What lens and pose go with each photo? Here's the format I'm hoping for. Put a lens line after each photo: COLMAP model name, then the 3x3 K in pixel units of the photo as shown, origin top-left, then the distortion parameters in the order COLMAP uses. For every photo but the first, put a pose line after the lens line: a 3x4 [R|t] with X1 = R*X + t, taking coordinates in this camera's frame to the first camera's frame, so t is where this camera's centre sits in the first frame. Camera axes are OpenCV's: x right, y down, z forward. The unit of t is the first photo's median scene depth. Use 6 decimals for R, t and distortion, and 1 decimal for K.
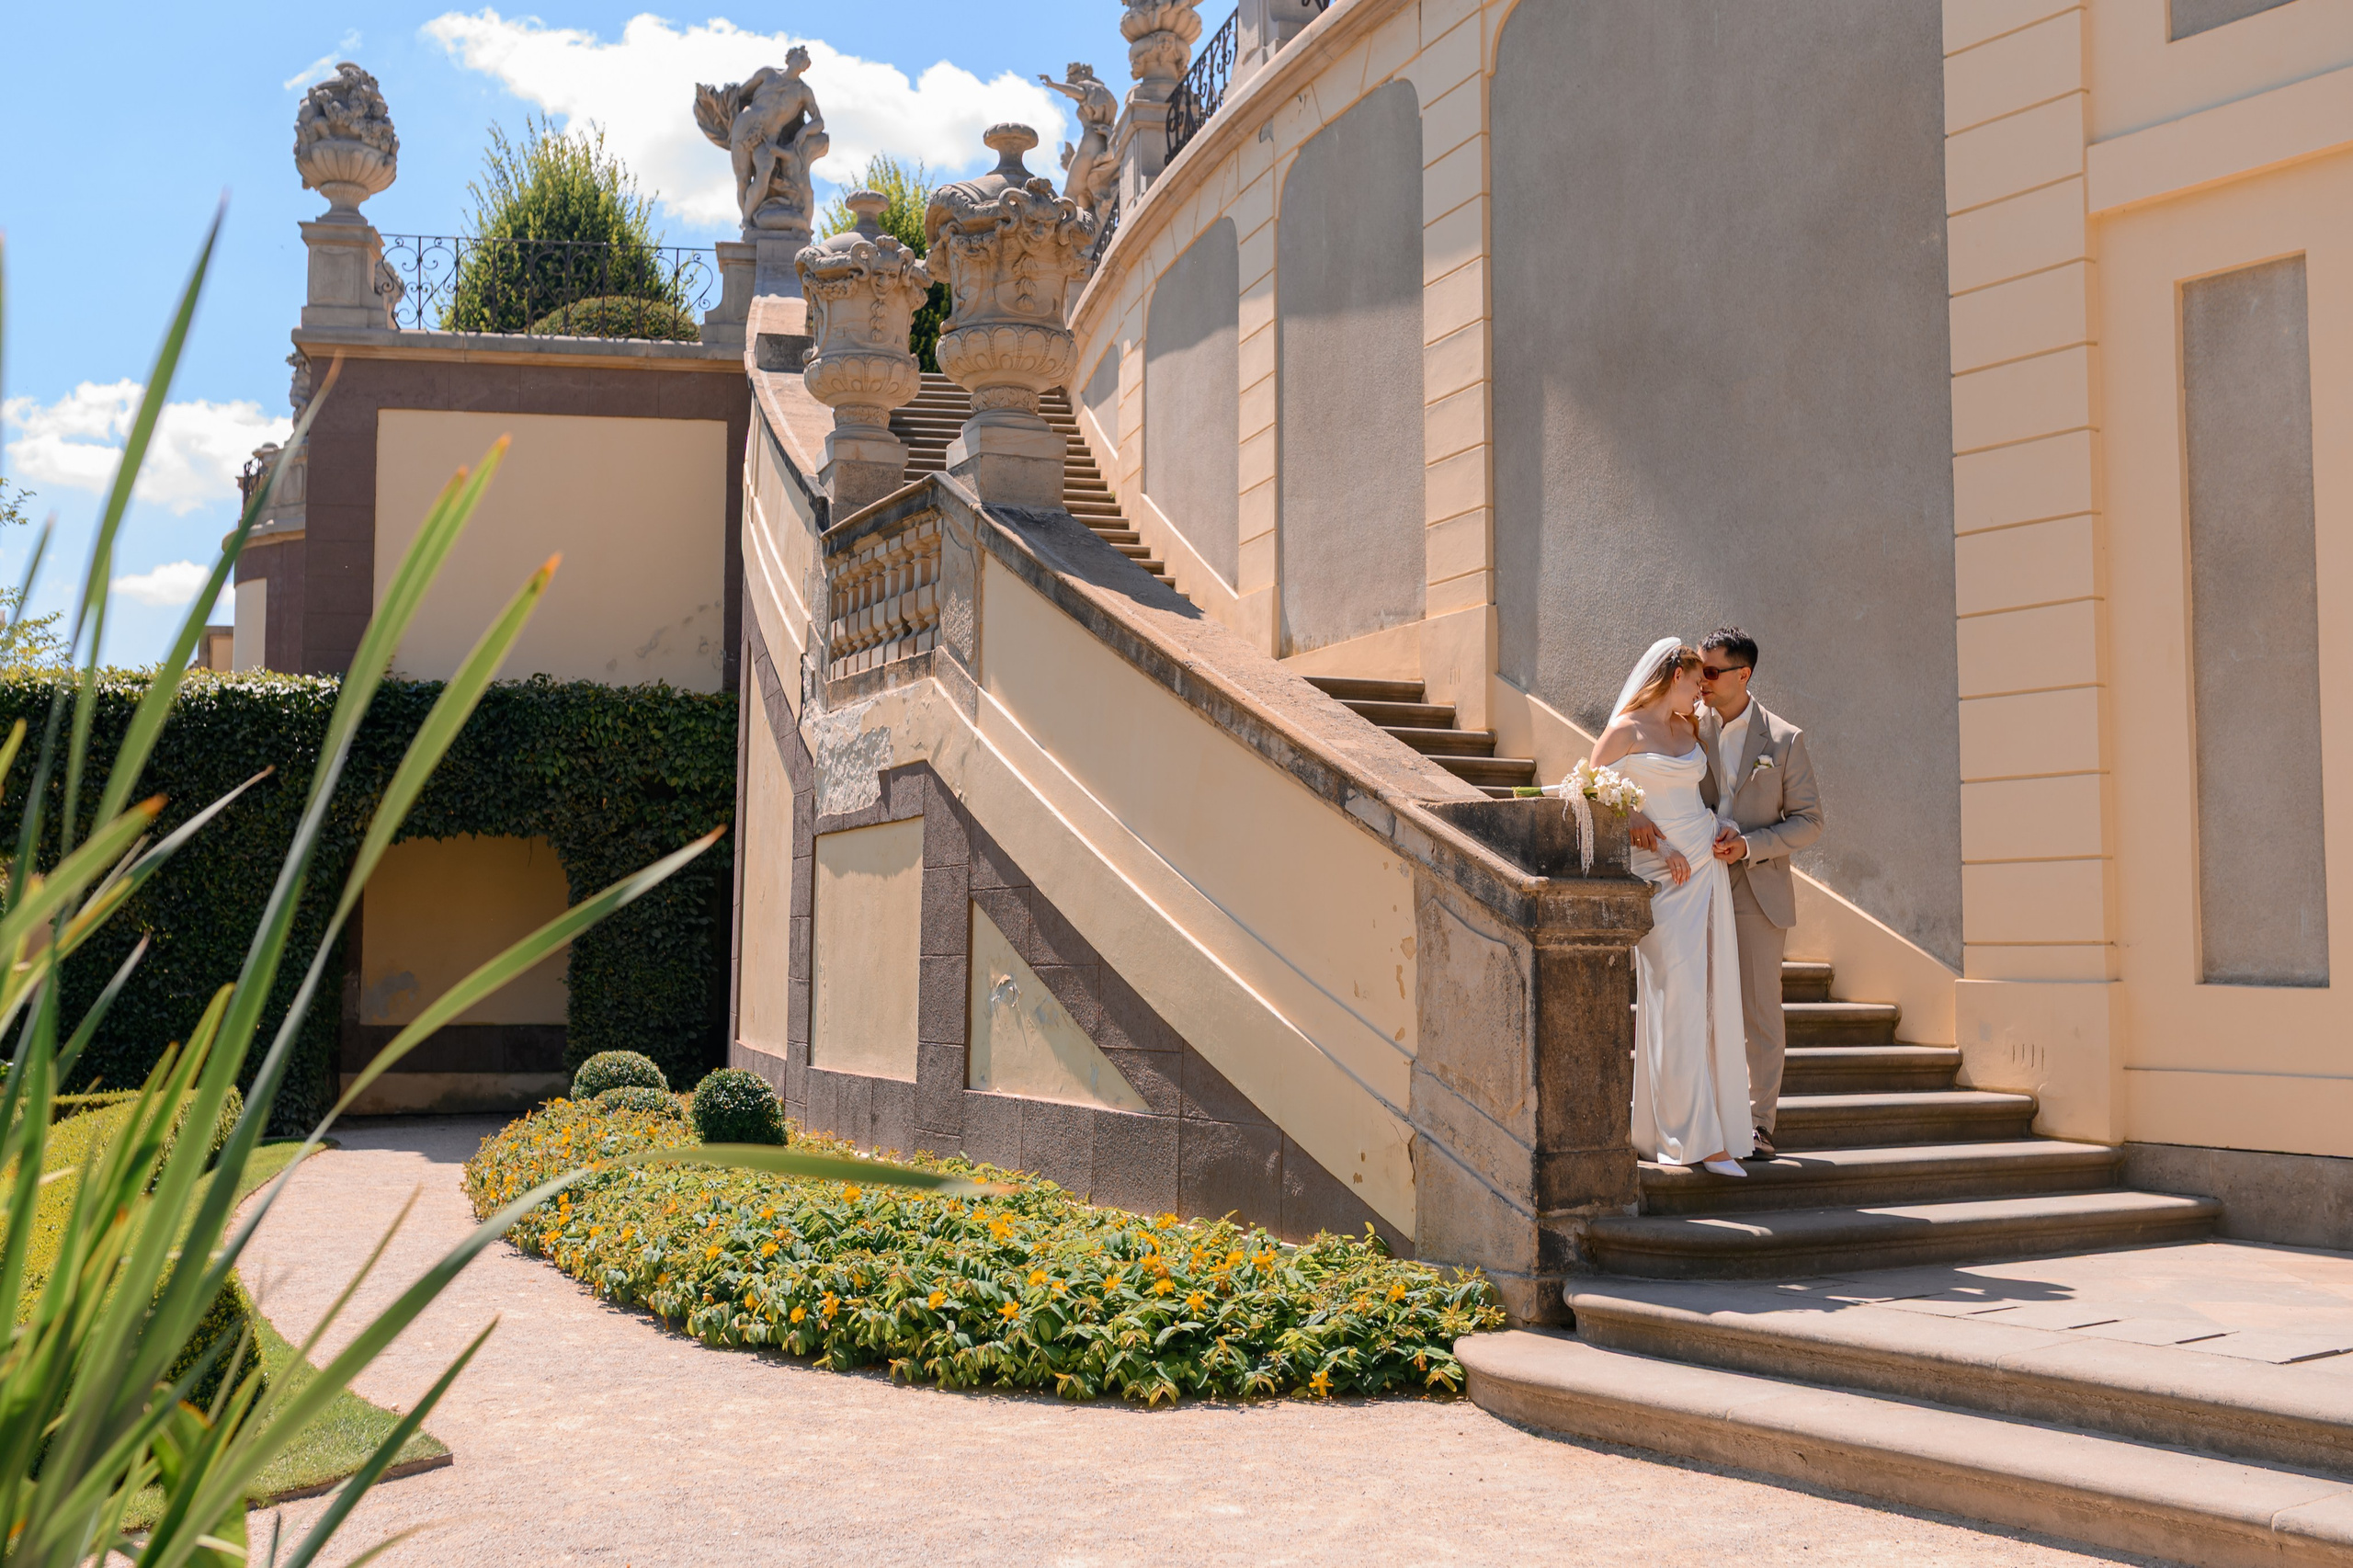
lens RADIAL K [[2504.1, 0, 1178.2], [0, 2504.1, 831.2], [0, 0, 1]] dist [-0.023351, 0.104849]
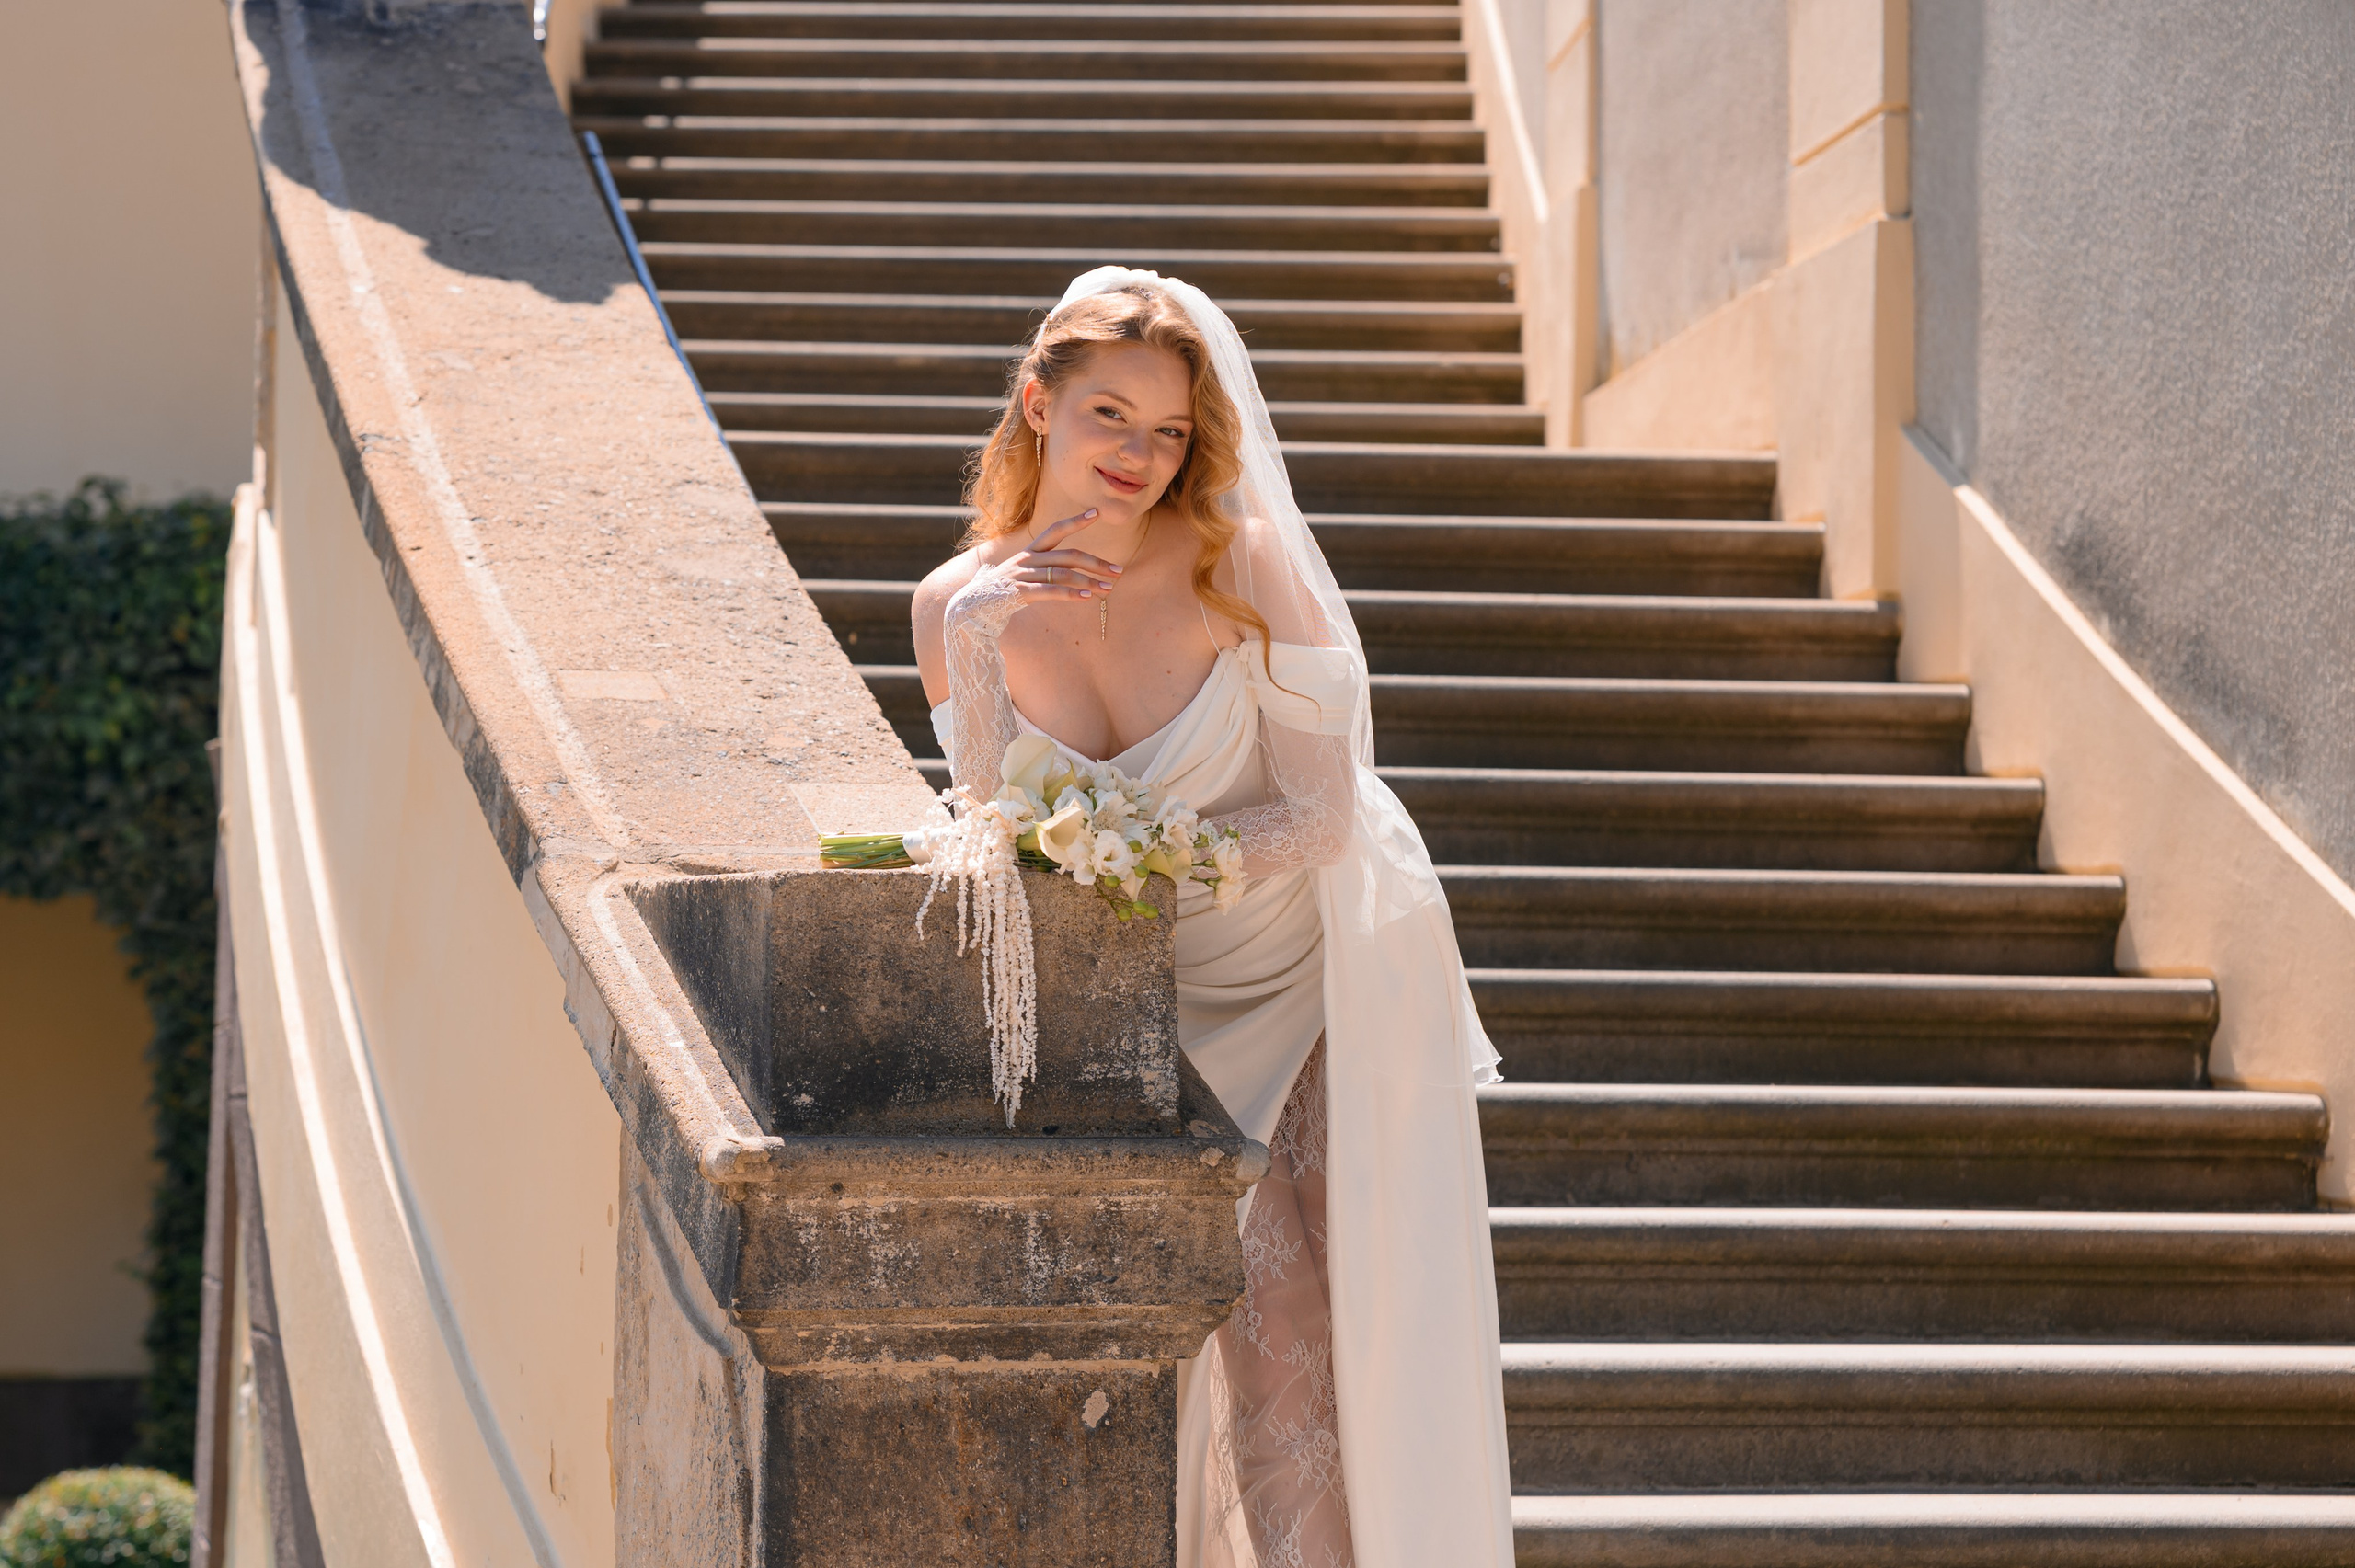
lens RADIAL K [[6047.1, 0, 1177.5], [0, 6047.1, 784.0], [0, 0, 1]] dist [0.247229, 1.239032]
pose [[0.966246, -0.015015, -0.257183, 0.250742], [0.014019, 0.999885, -0.005707, -0.012654], [0.257239, 0.001909, 0.966346, 0.204176]]
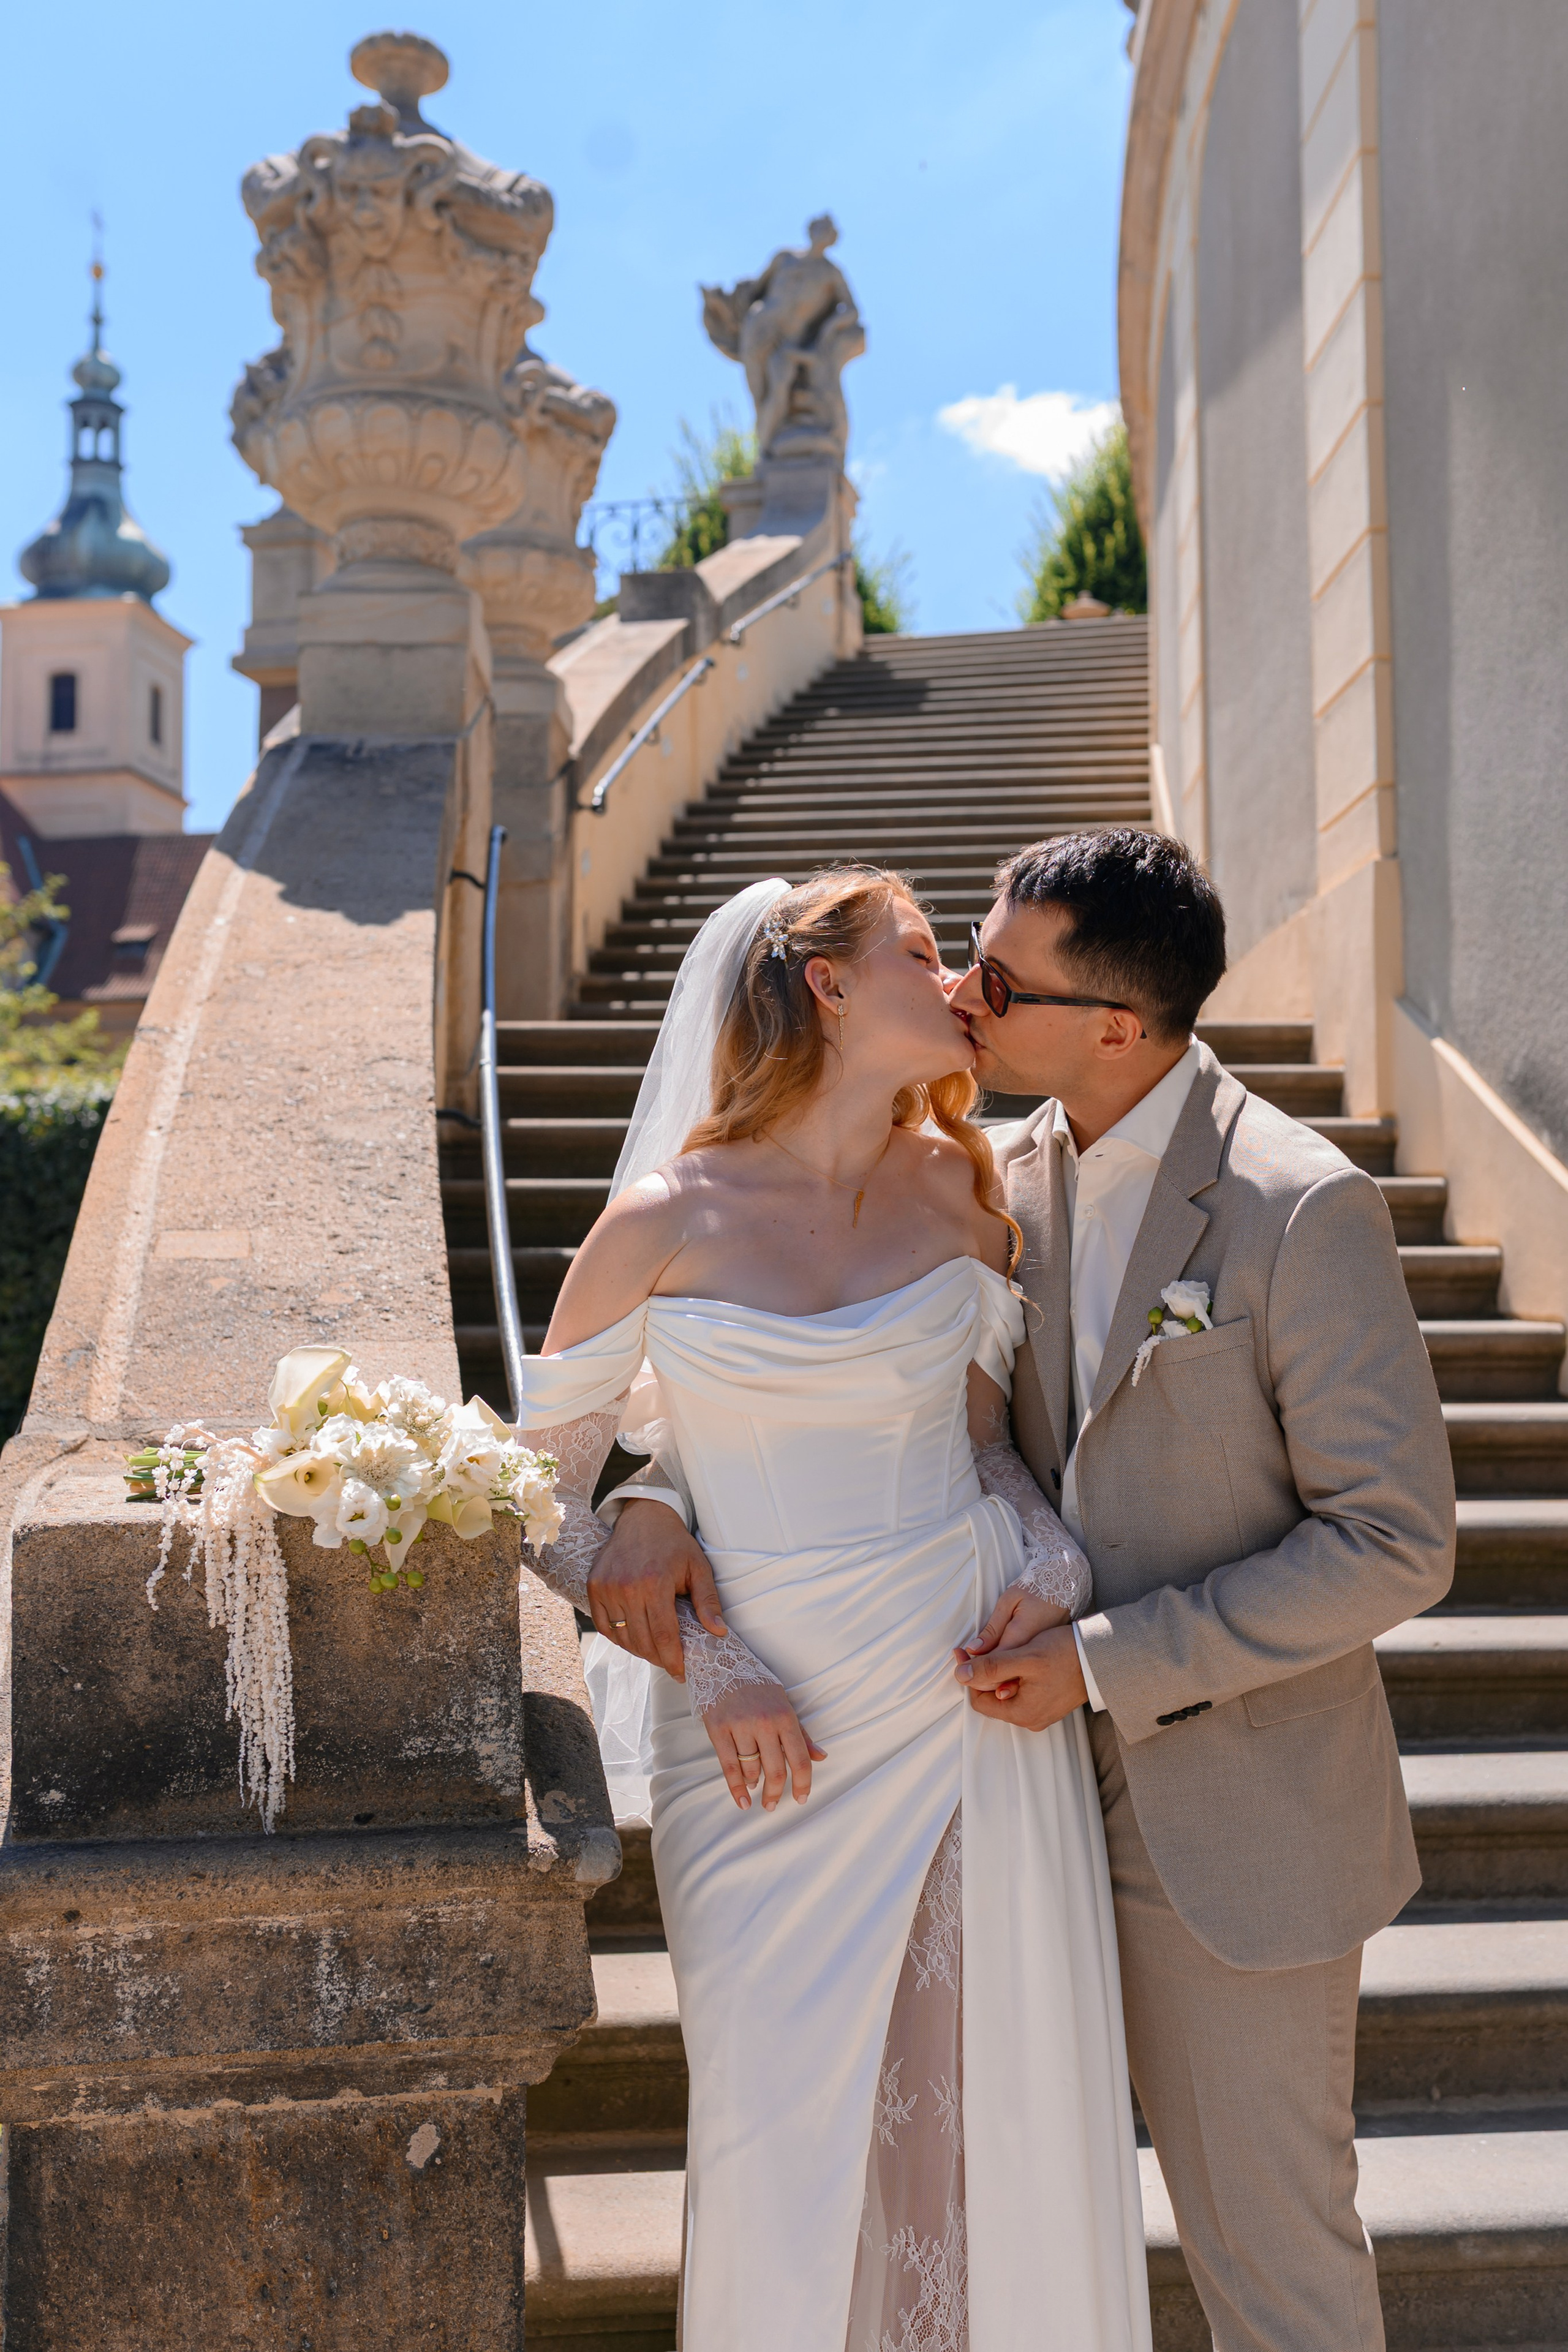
lens RADIAL K [[2503.0, 0, 784.0], [0, 2503.0, 1176.0], [0, 0, 1]] dist [-0.023351, 0.104849]
pose [[0.925816, -0.031360, -0.376670, 0.207115], [0.030565, 0.999500, -0.008089, -0.029442], [0.376736, -0.004024, 0.926312, 0.527347]]
